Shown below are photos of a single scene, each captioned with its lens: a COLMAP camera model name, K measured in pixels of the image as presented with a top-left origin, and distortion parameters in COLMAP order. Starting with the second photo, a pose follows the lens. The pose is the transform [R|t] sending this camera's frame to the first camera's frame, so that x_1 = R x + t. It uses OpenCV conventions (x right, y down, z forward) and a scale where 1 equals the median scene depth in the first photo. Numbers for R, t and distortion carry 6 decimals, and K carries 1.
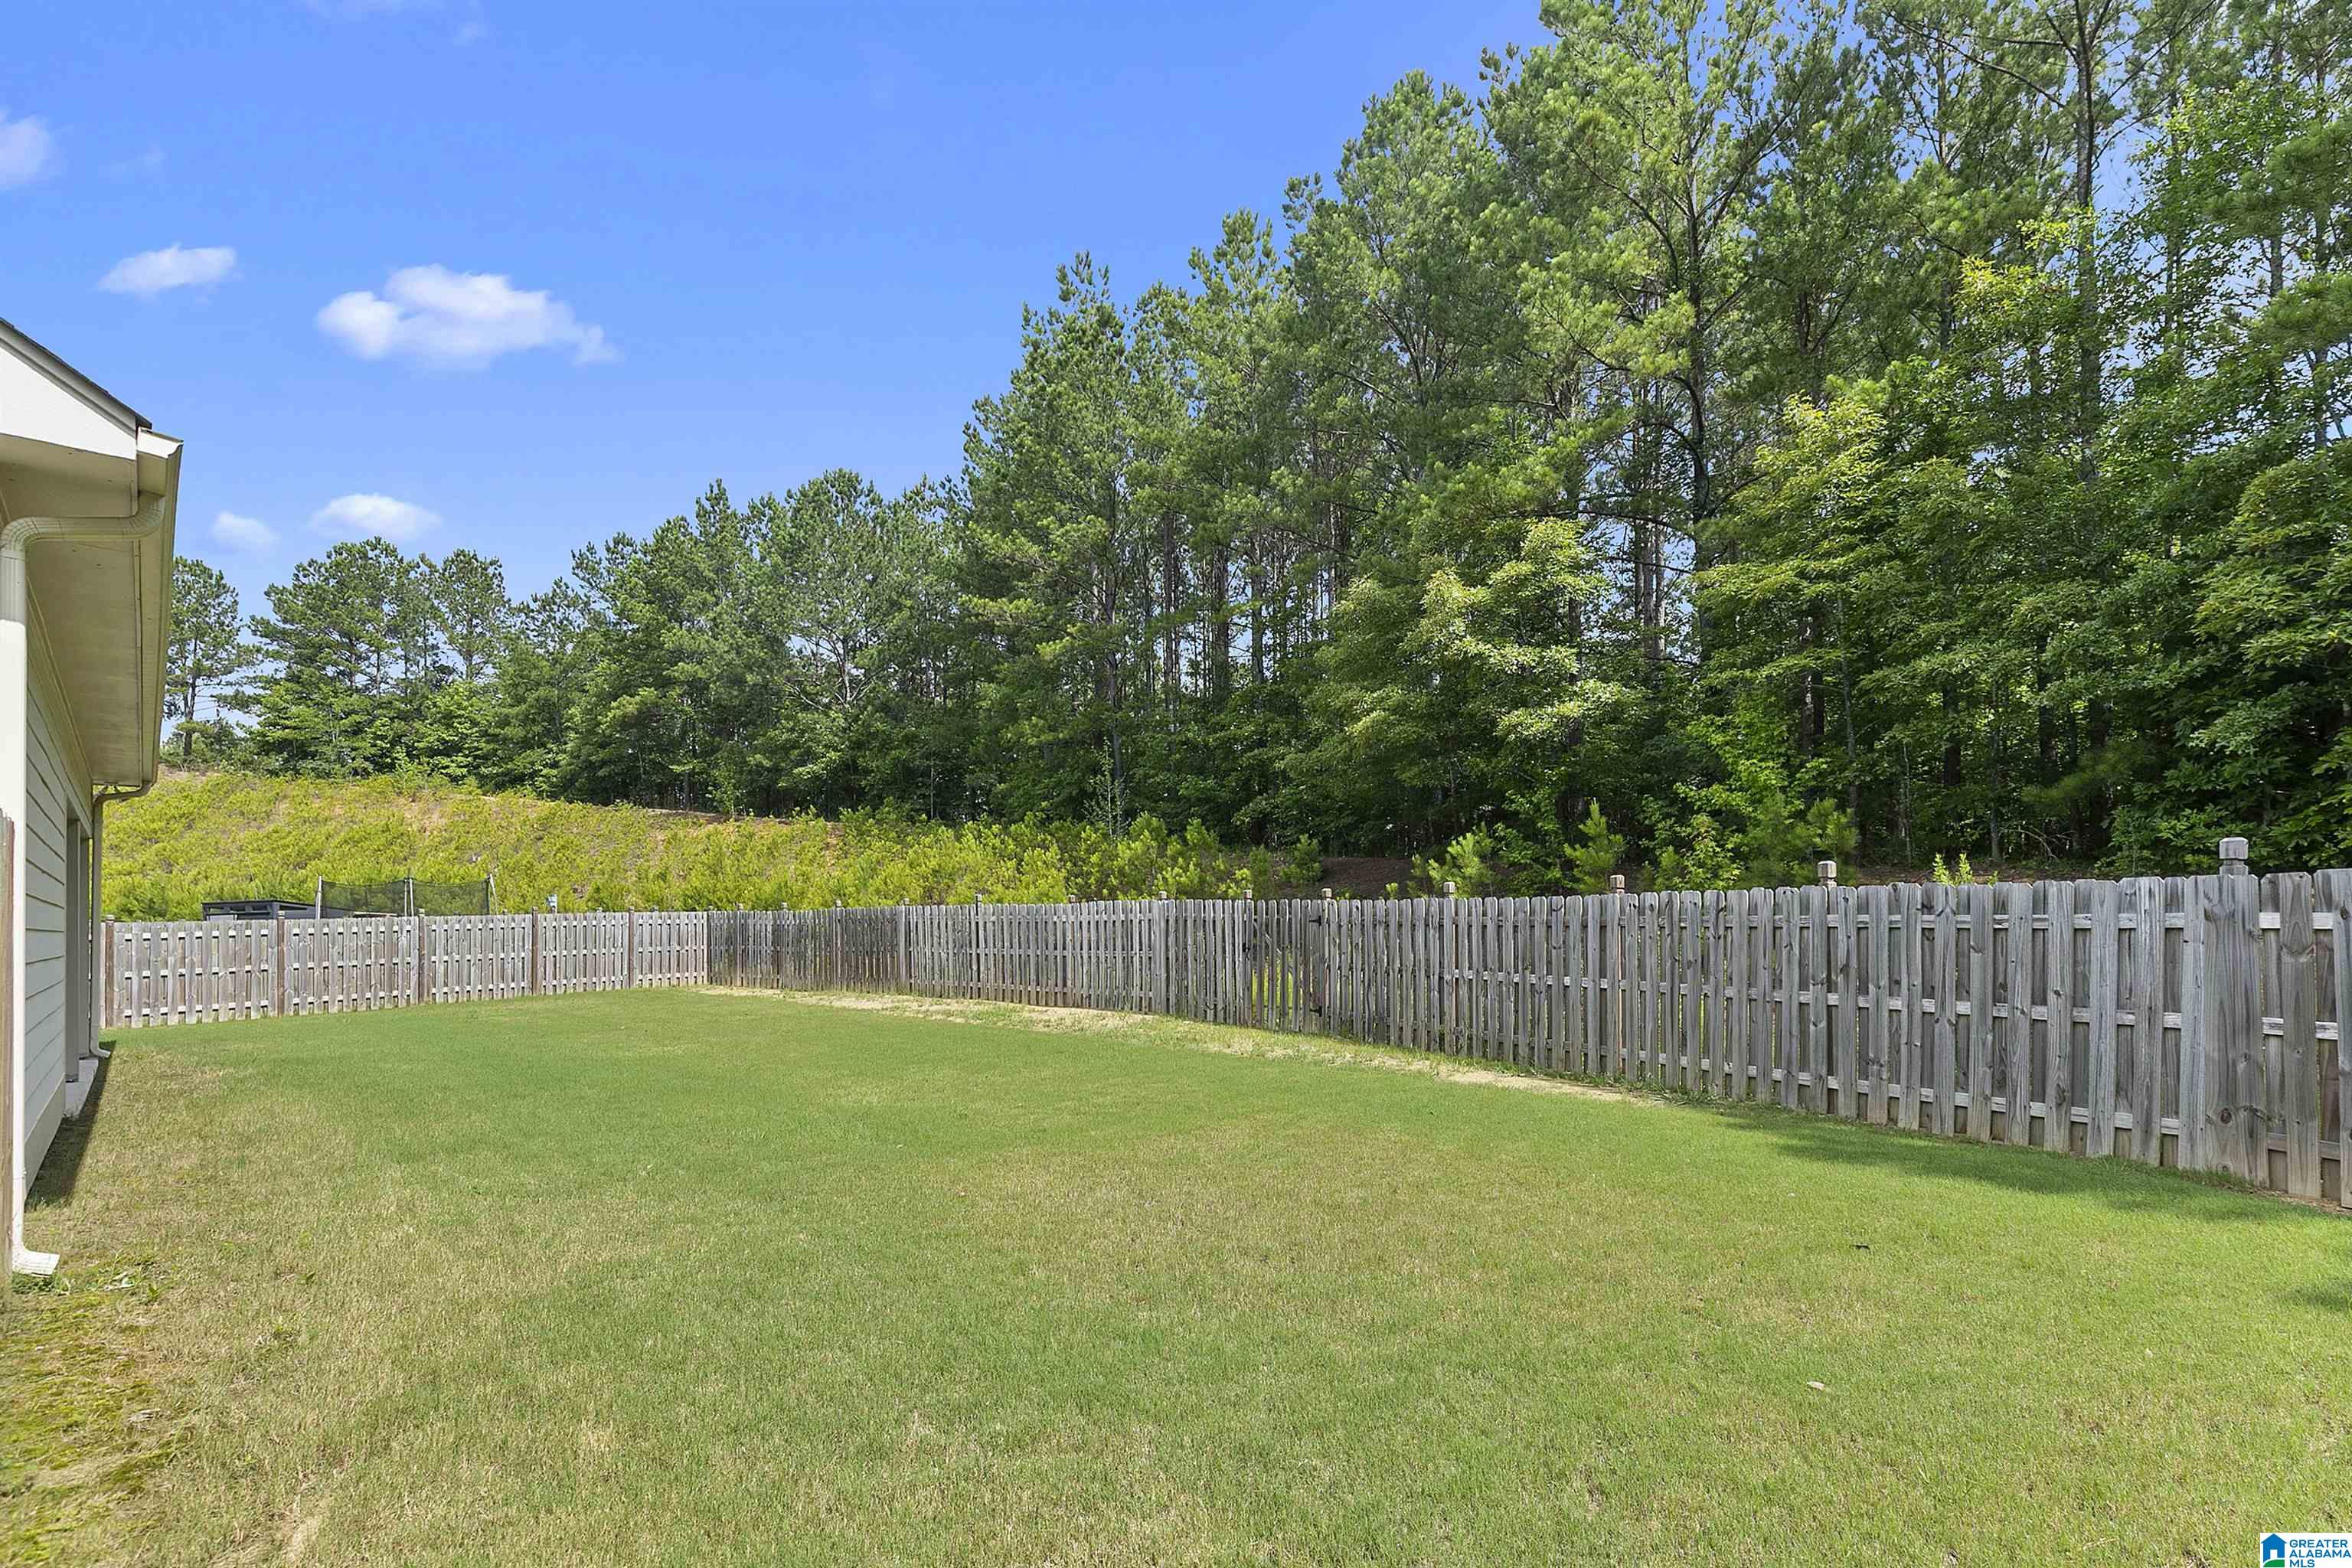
lens RADIAL K [[1112.3, 0, 1178.2], [0, 1112.3, 913.1], [0, 0, 1]] dist [-0.000453, -0.000310]
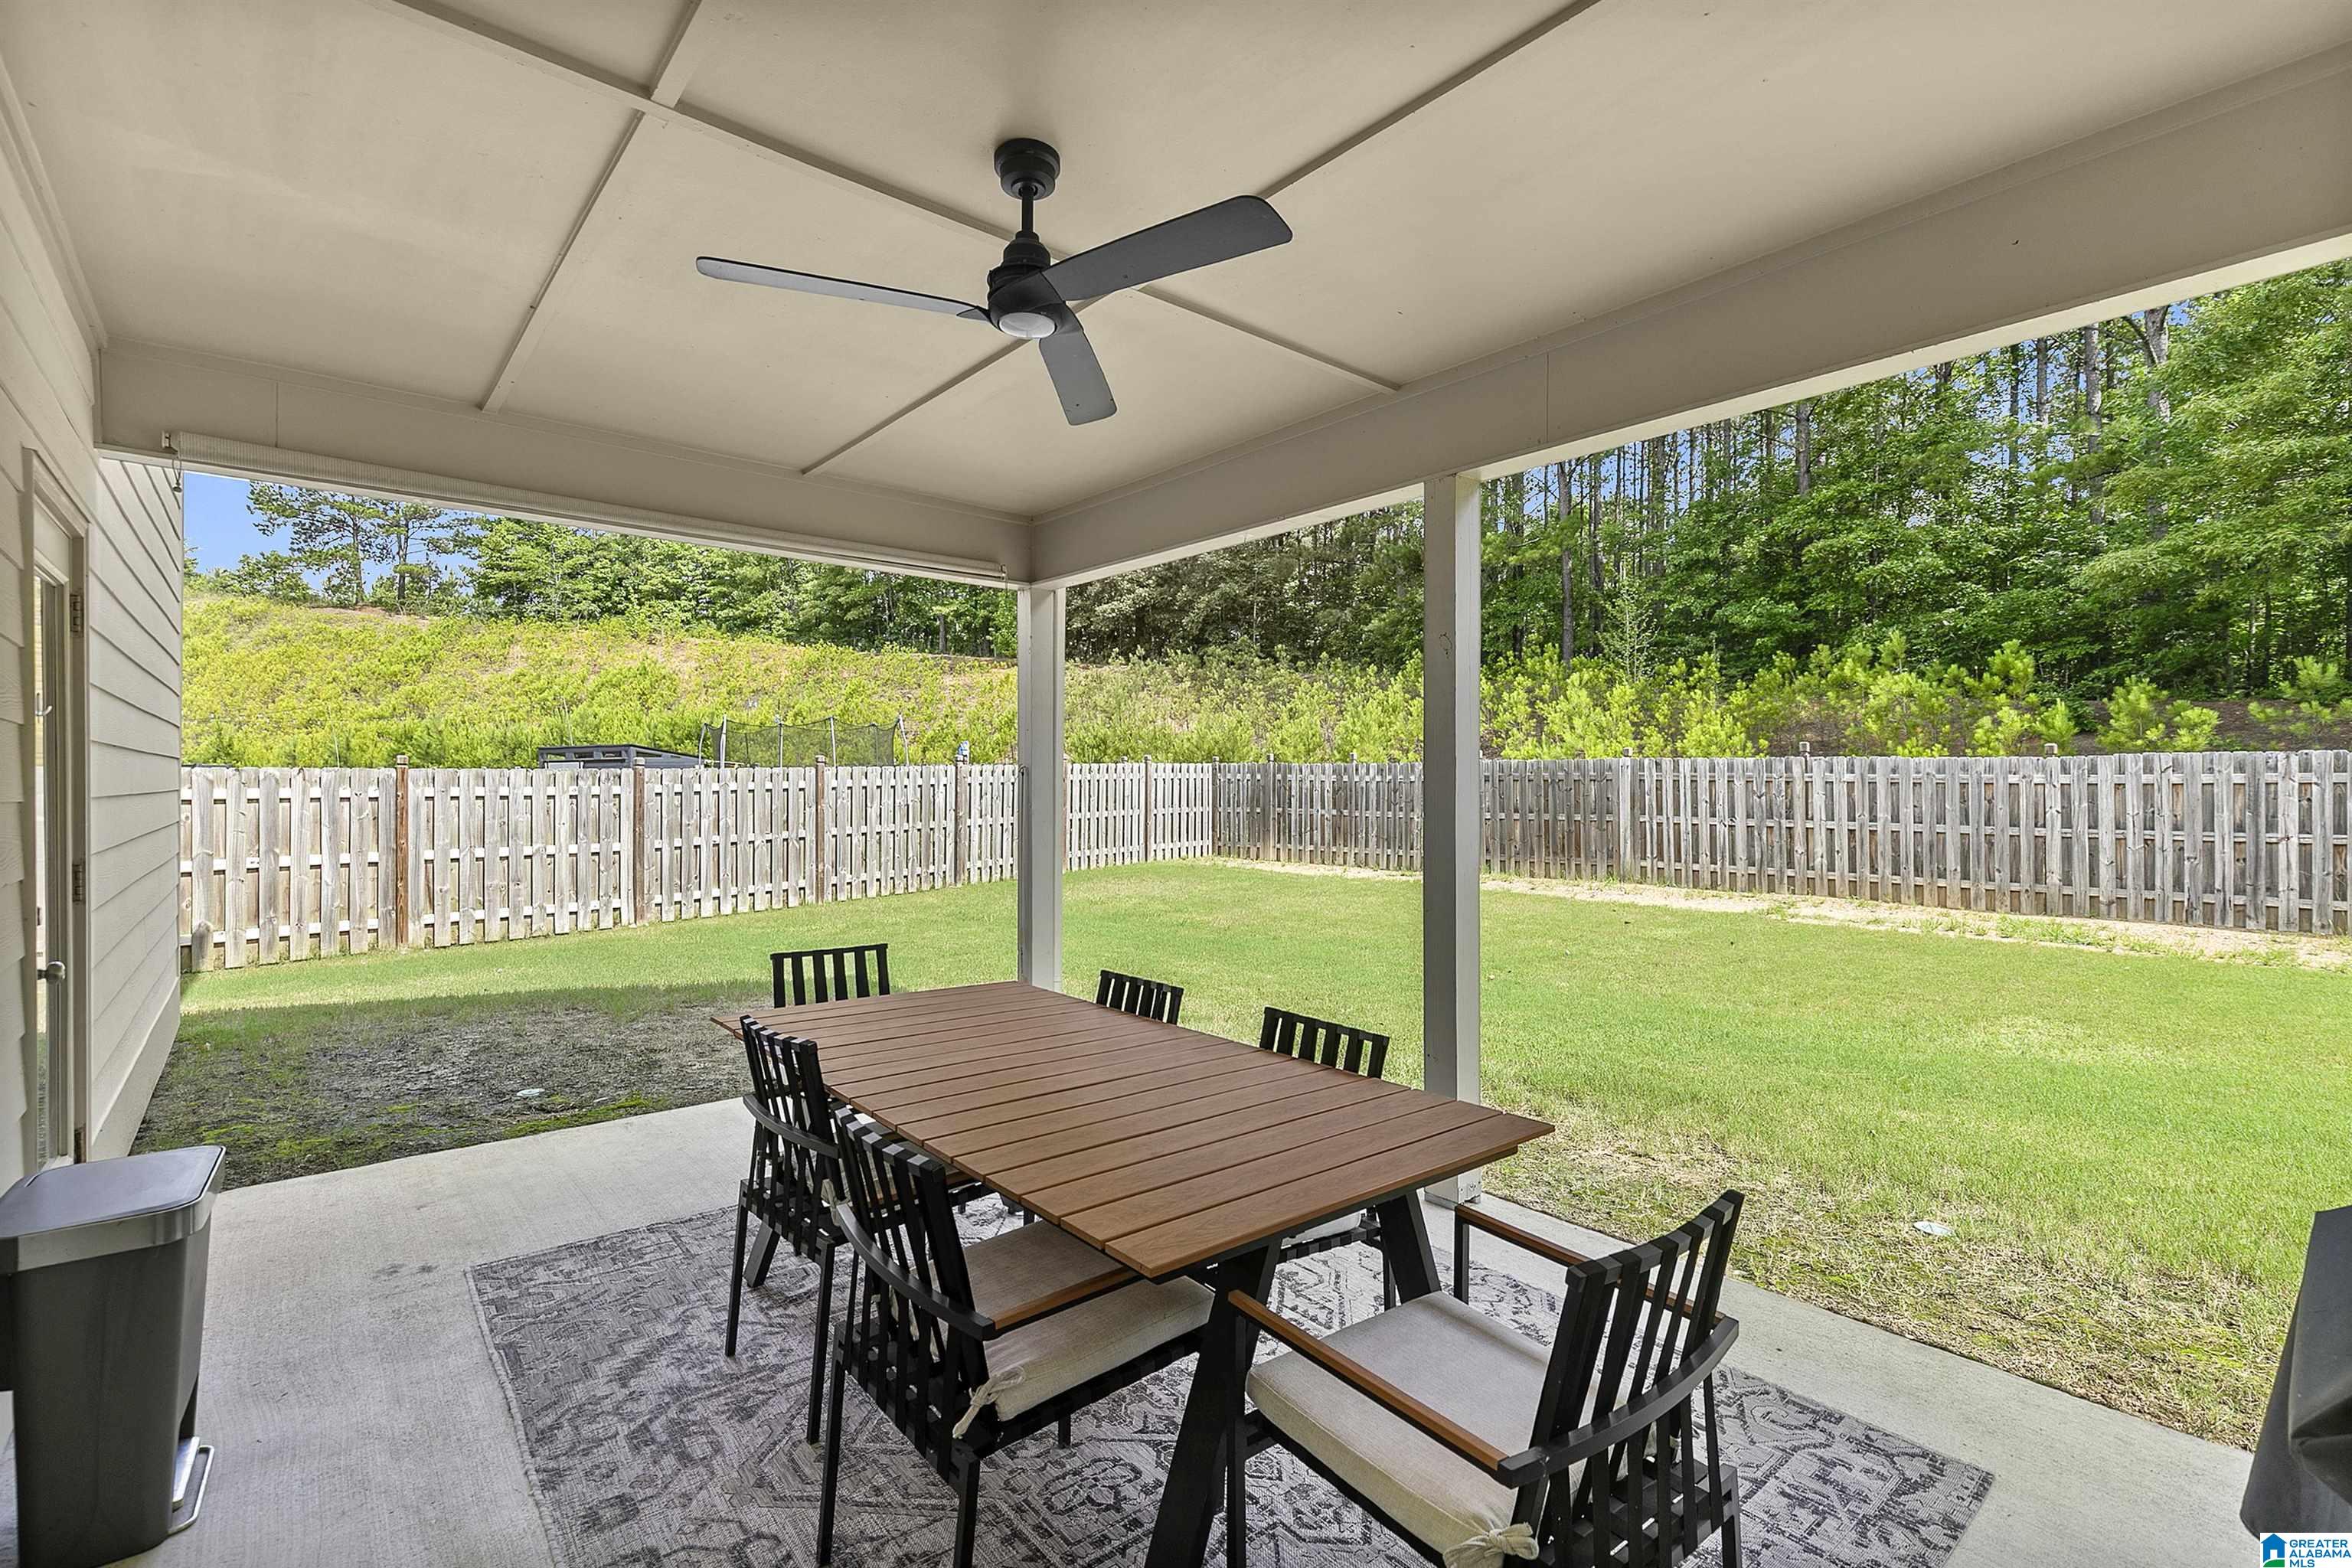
lens RADIAL K [[1070.1, 0, 1176.0], [0, 1070.1, 784.0], [0, 0, 1]] dist [-0.000838, -0.000112]
pose [[0.998656, 0.011877, -0.050458, -0.209223], [-0.011349, 0.999878, 0.010741, 0.002434], [0.050580, -0.010154, 0.998668, 0.123873]]
